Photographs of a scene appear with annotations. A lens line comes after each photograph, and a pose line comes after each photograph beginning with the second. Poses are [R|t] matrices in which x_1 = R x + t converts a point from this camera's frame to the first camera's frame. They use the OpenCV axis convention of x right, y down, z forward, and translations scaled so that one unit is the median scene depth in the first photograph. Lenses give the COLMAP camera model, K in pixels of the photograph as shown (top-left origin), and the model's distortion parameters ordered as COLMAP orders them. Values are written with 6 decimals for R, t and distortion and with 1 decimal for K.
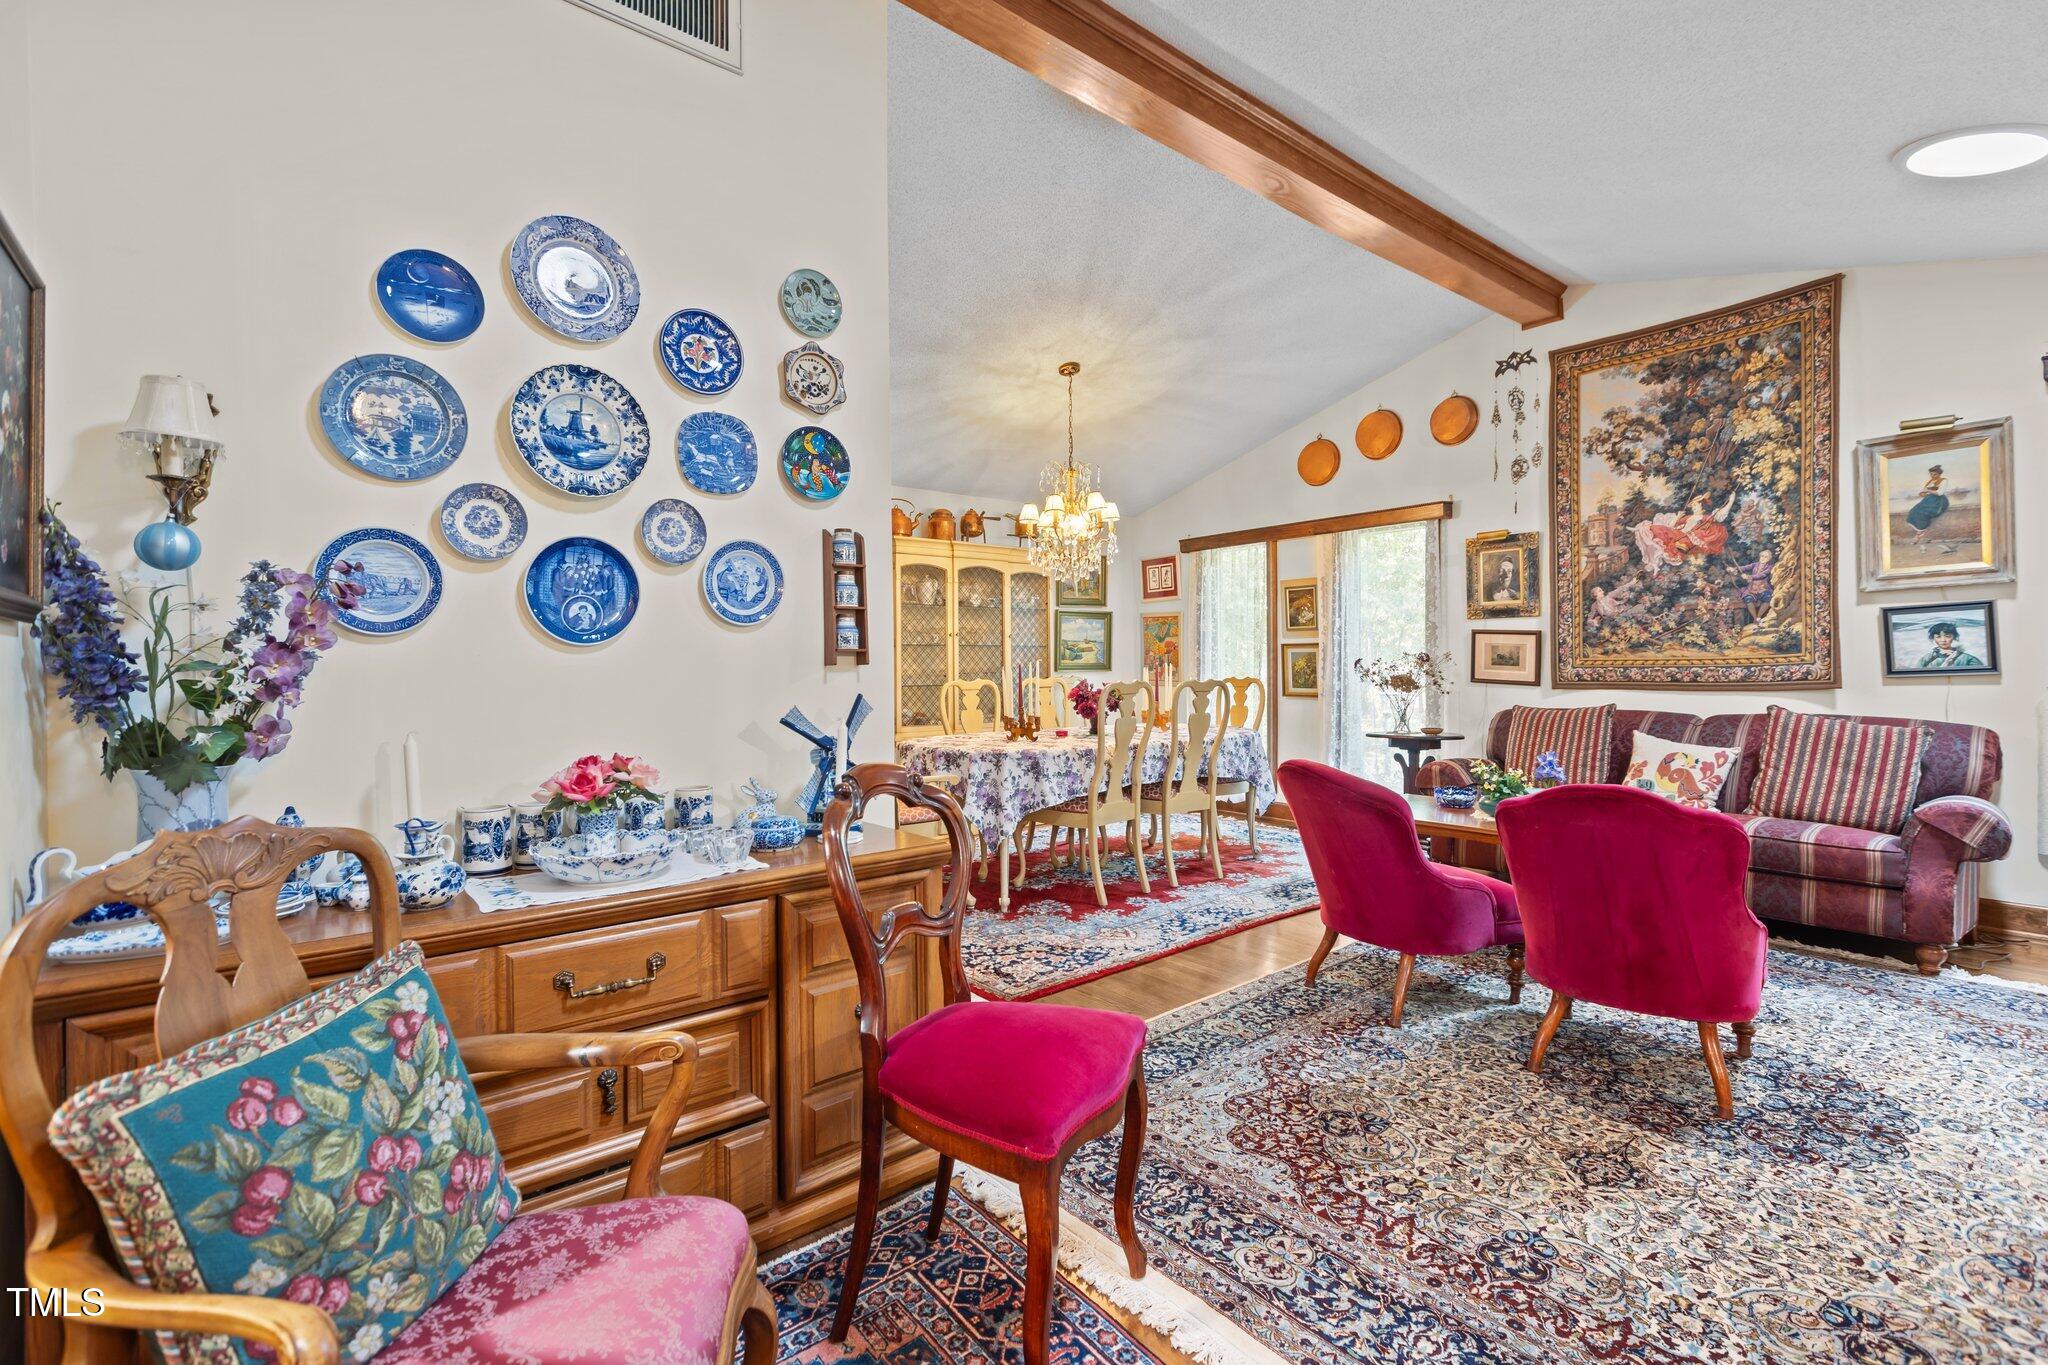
lens RADIAL K [[929.3, 0, 1028.6], [0, 929.3, 675.2], [0, 0, 1]] dist [0.003320, -0.002164]
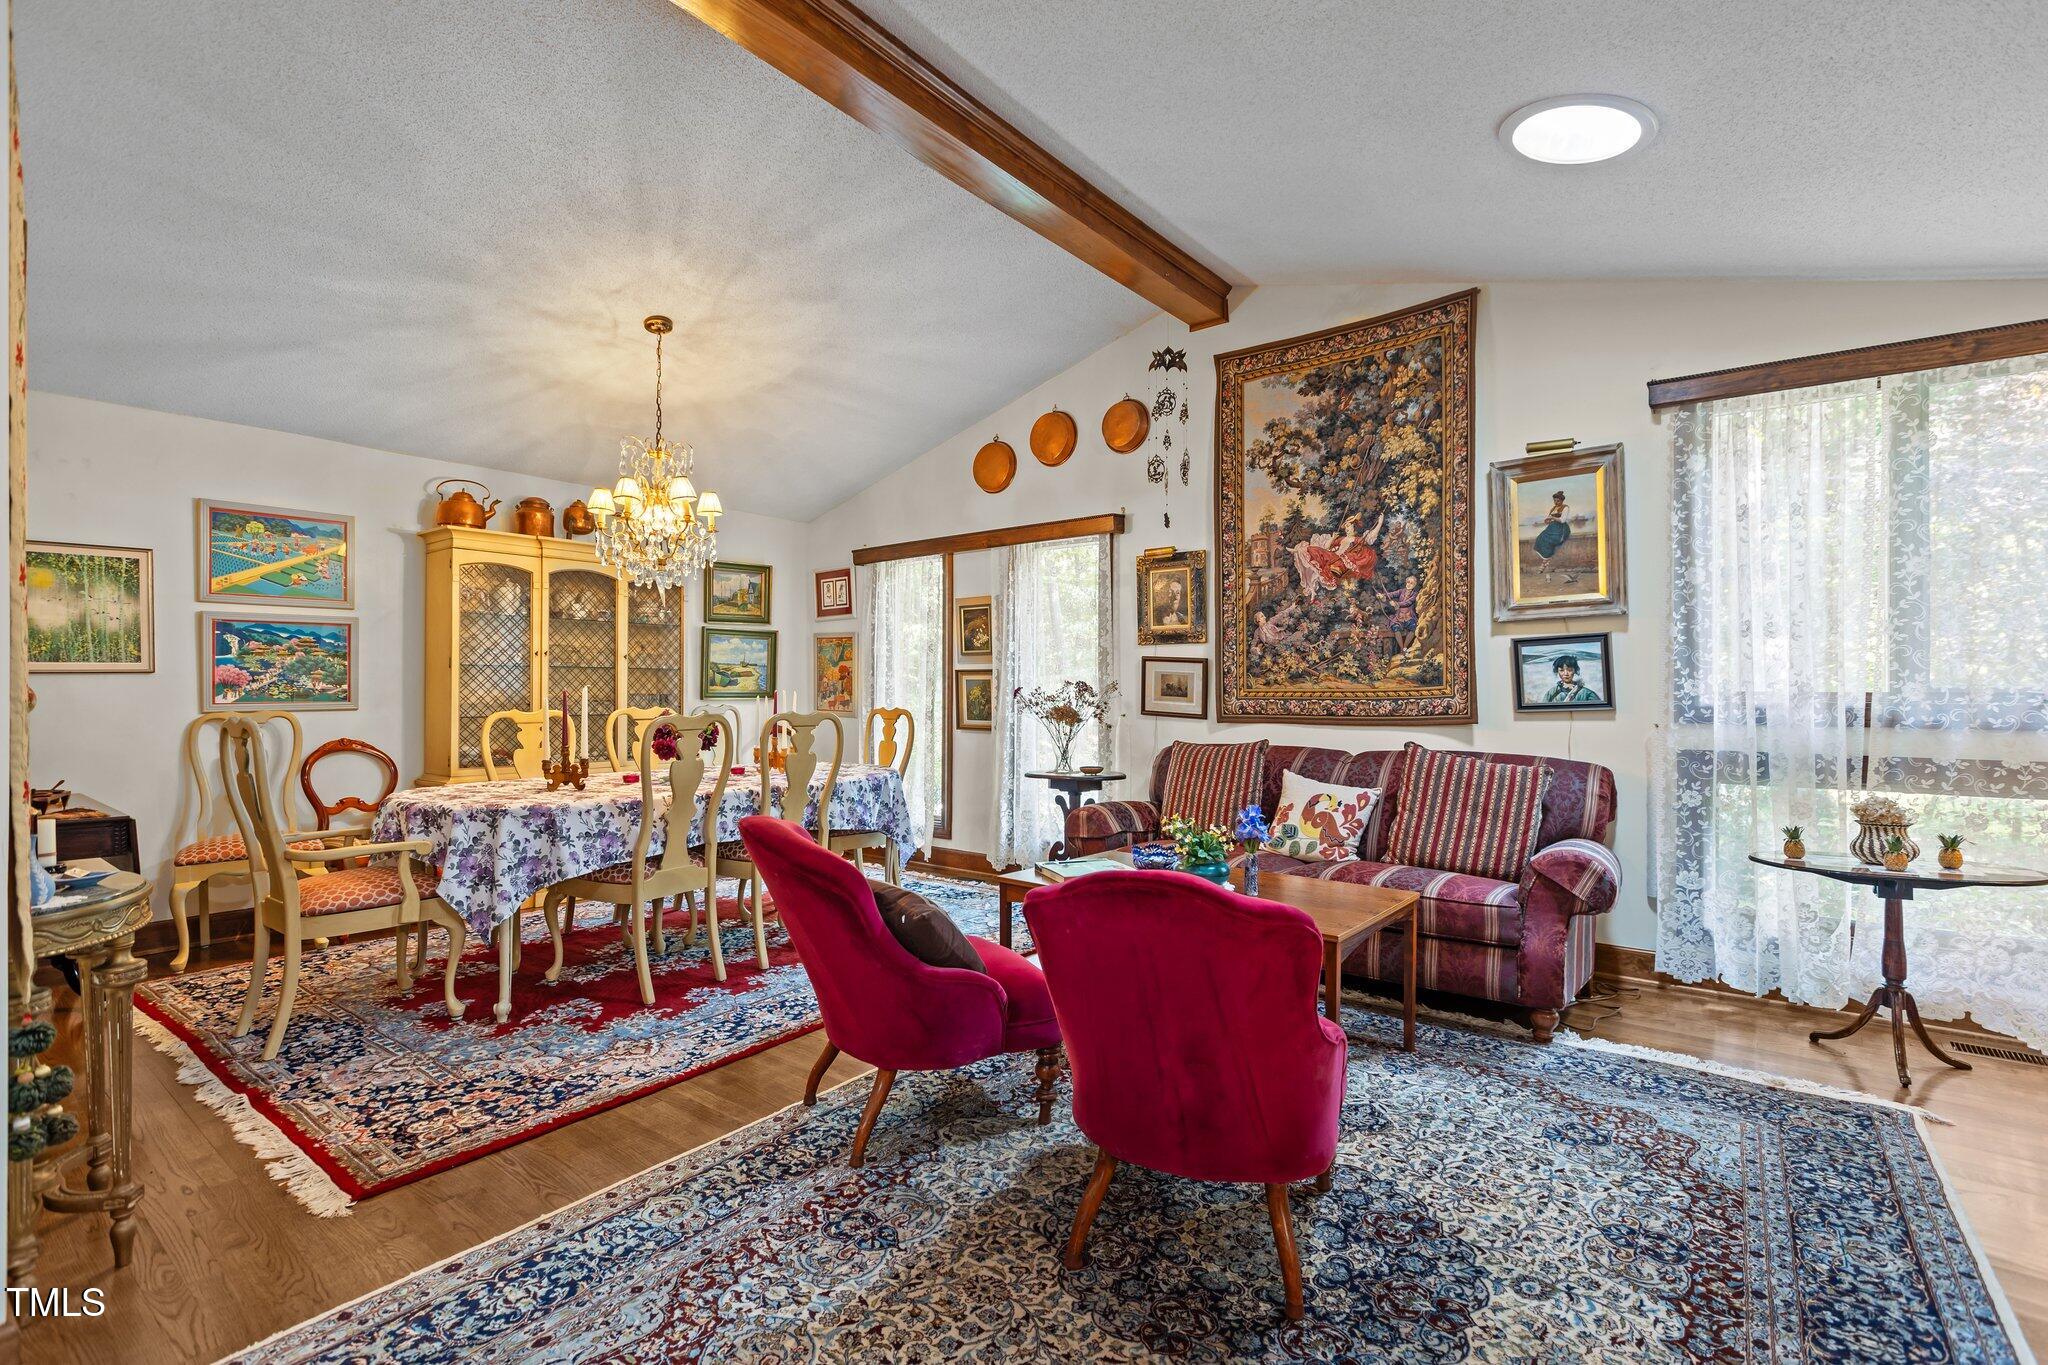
lens RADIAL K [[944.6, 0, 1027.1], [0, 944.6, 686.1], [0, 0, 1]] dist [-0.005047, -0.000321]
pose [[0.975494, 0.009491, 0.219819, 0.206044], [-0.005743, 0.999827, -0.017683, -0.004061], [-0.219949, 0.015988, 0.975380, 0.157964]]
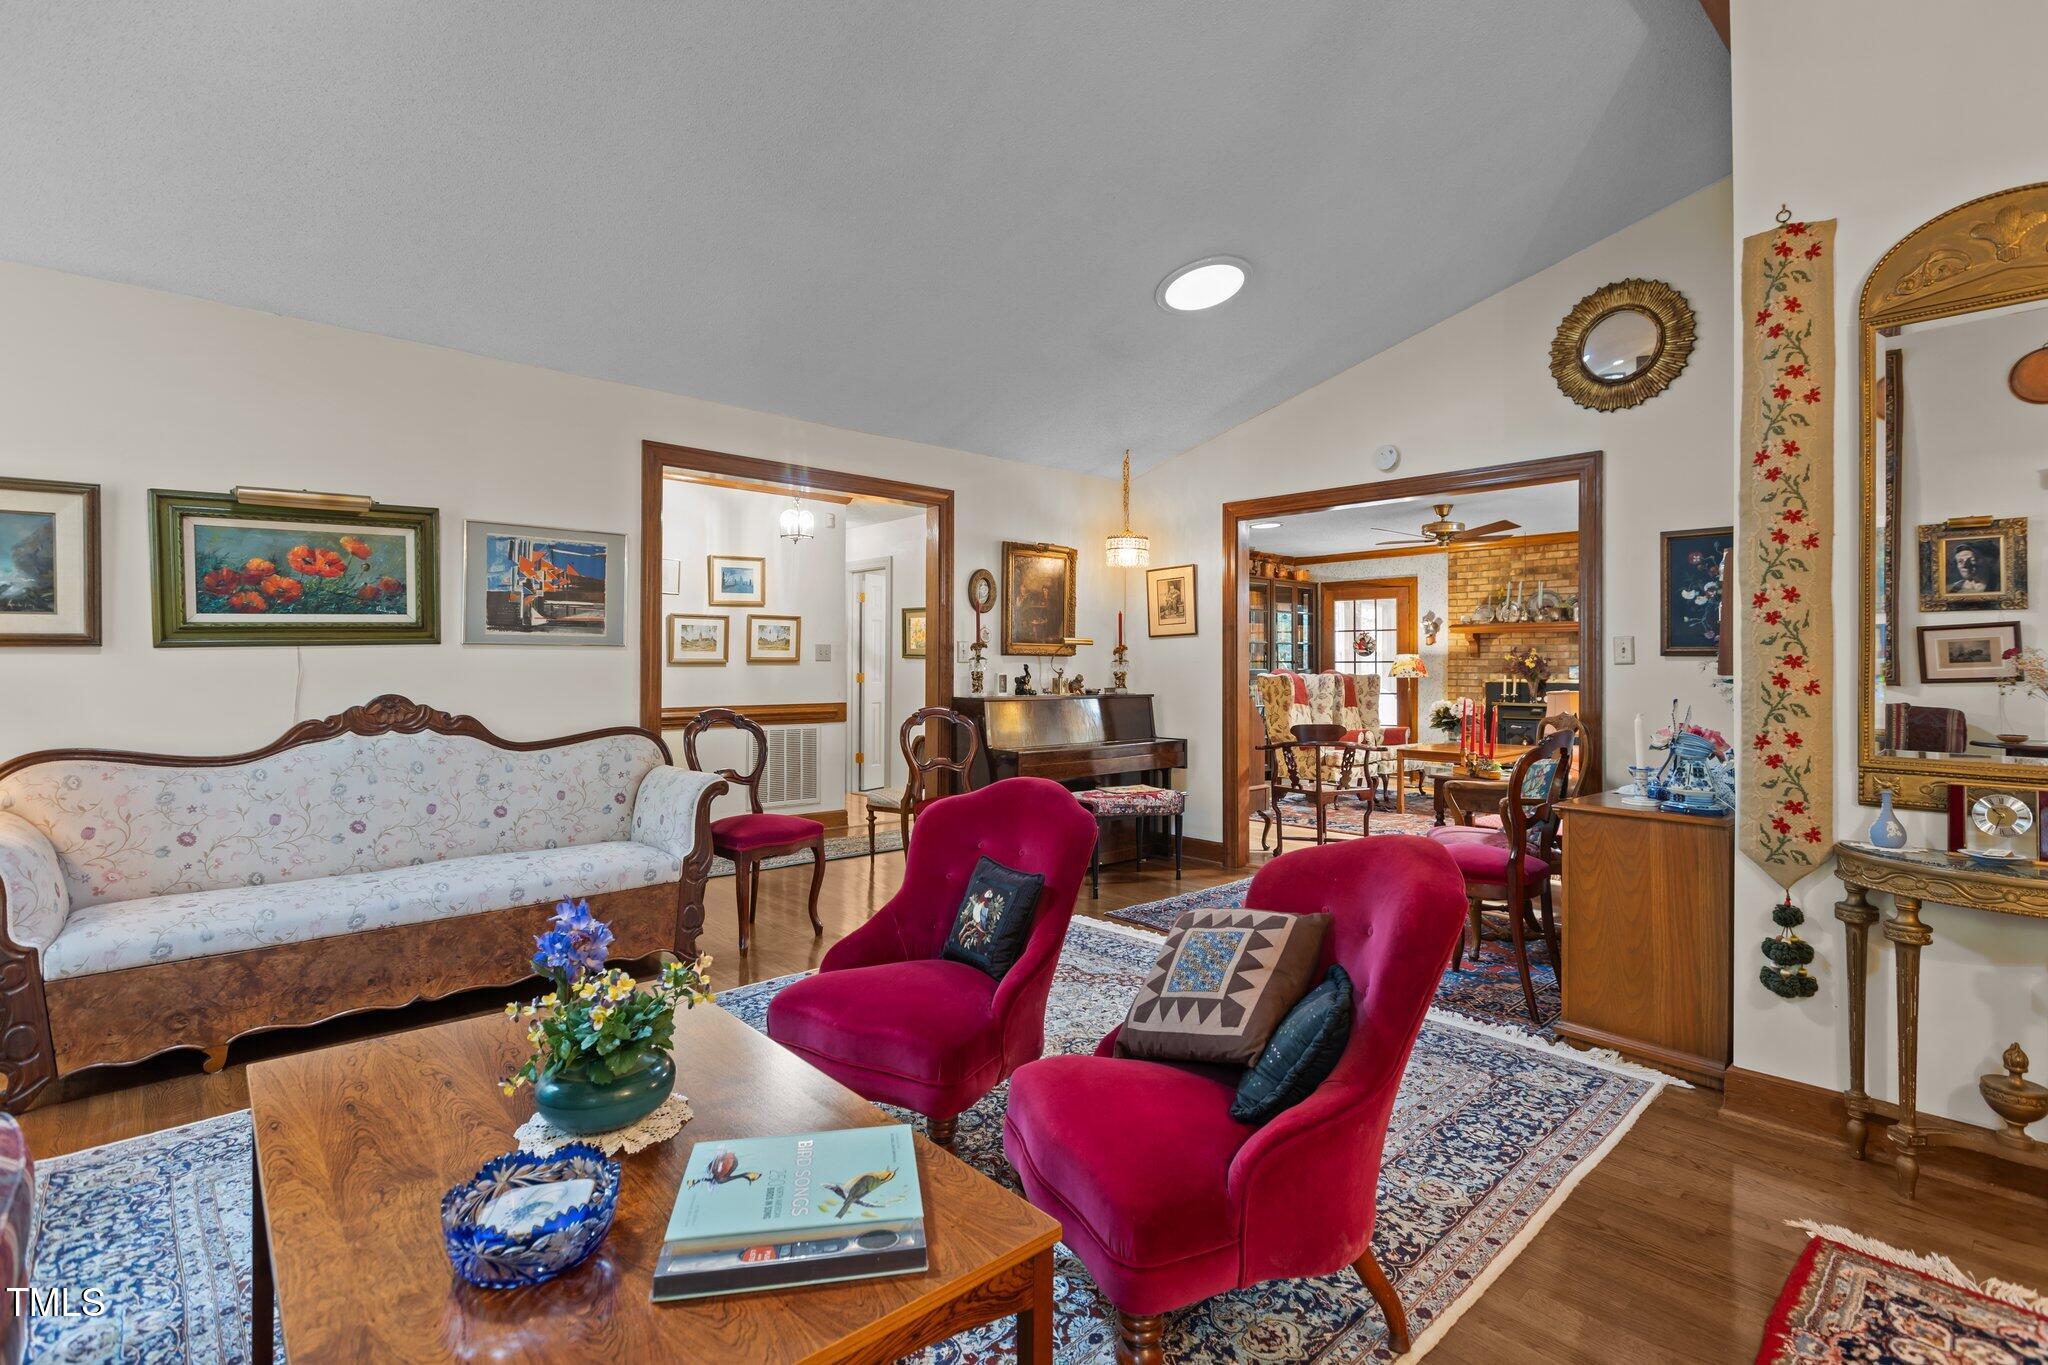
lens RADIAL K [[952.5, 0, 1030.4], [0, 952.5, 657.8], [0, 0, 1]] dist [-0.005485, -0.000578]
pose [[-0.998325, 0.001720, -0.057837, 0.366526], [0.001381, 0.999982, 0.005905, -0.019677], [0.057846, 0.005816, -0.998309, 1.115135]]
